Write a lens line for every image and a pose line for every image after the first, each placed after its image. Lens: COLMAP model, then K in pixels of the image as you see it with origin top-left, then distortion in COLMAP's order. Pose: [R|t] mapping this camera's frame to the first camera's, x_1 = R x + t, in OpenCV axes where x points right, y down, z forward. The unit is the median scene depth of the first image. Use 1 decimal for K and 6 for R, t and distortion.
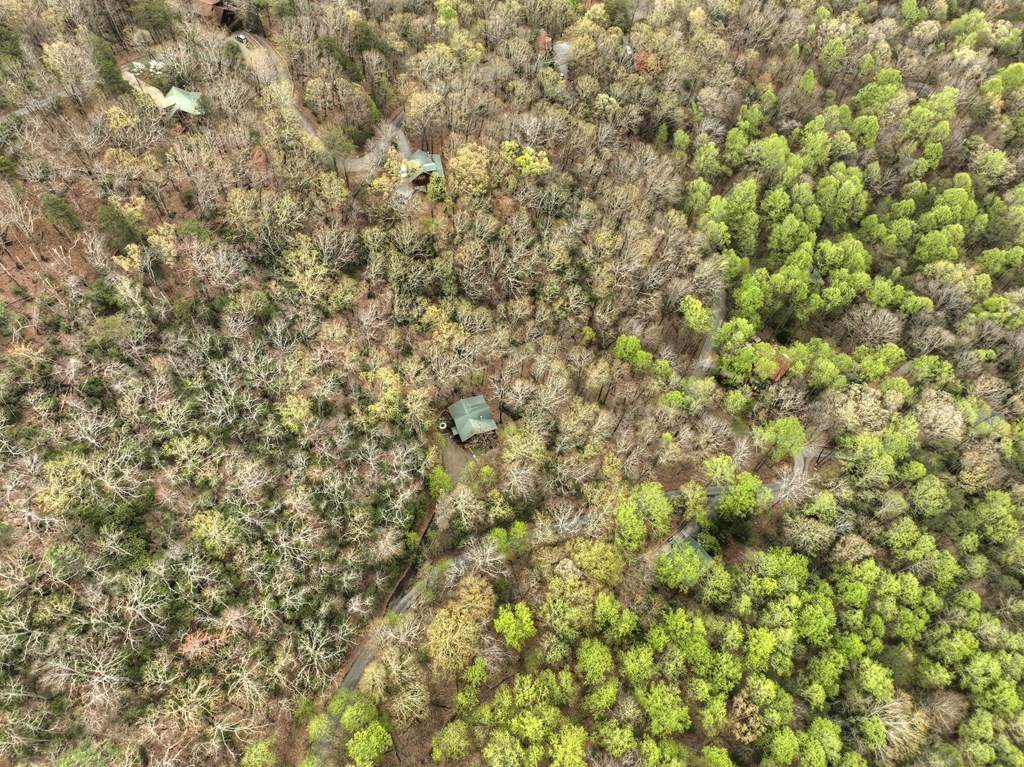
lens RADIAL K [[732.0, 0, 512.0], [0, 732.0, 383.5], [0, 0, 1]] dist [-0.037873, -0.001203]
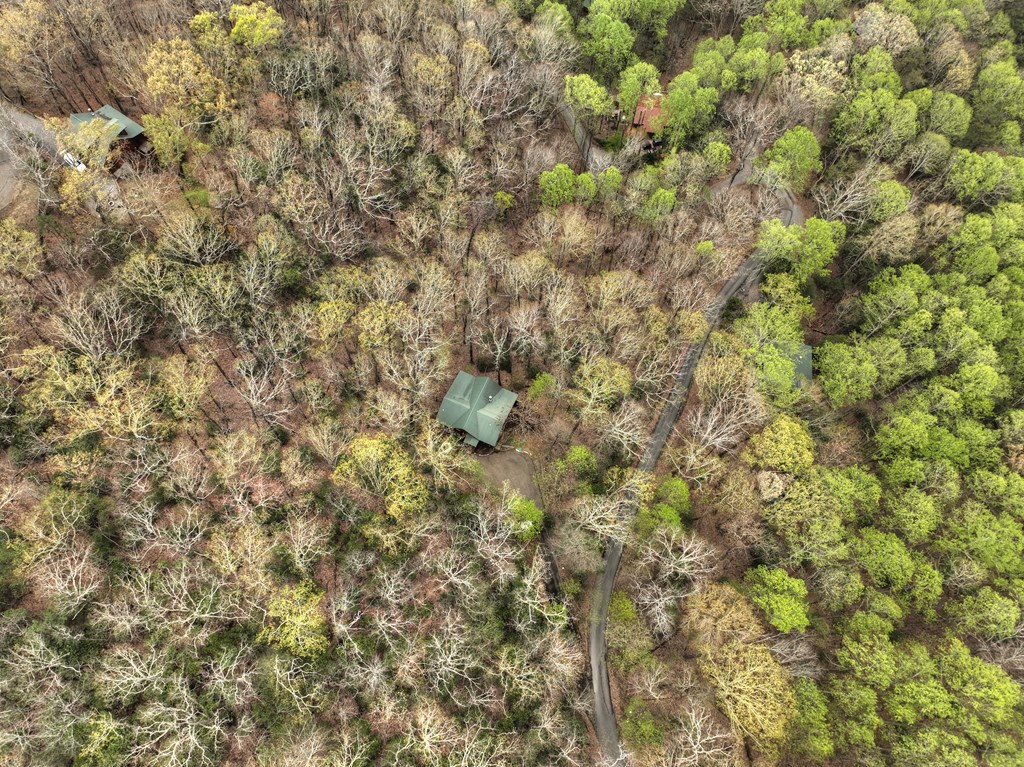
lens RADIAL K [[732.0, 0, 512.0], [0, 732.0, 383.5], [0, 0, 1]] dist [-0.037873, -0.001203]
pose [[0.721748, -0.642662, 0.257032, -0.187485], [0.595325, 0.765821, 0.243118, -0.108030], [-0.353083, -0.022452, 0.935322, 0.410764]]
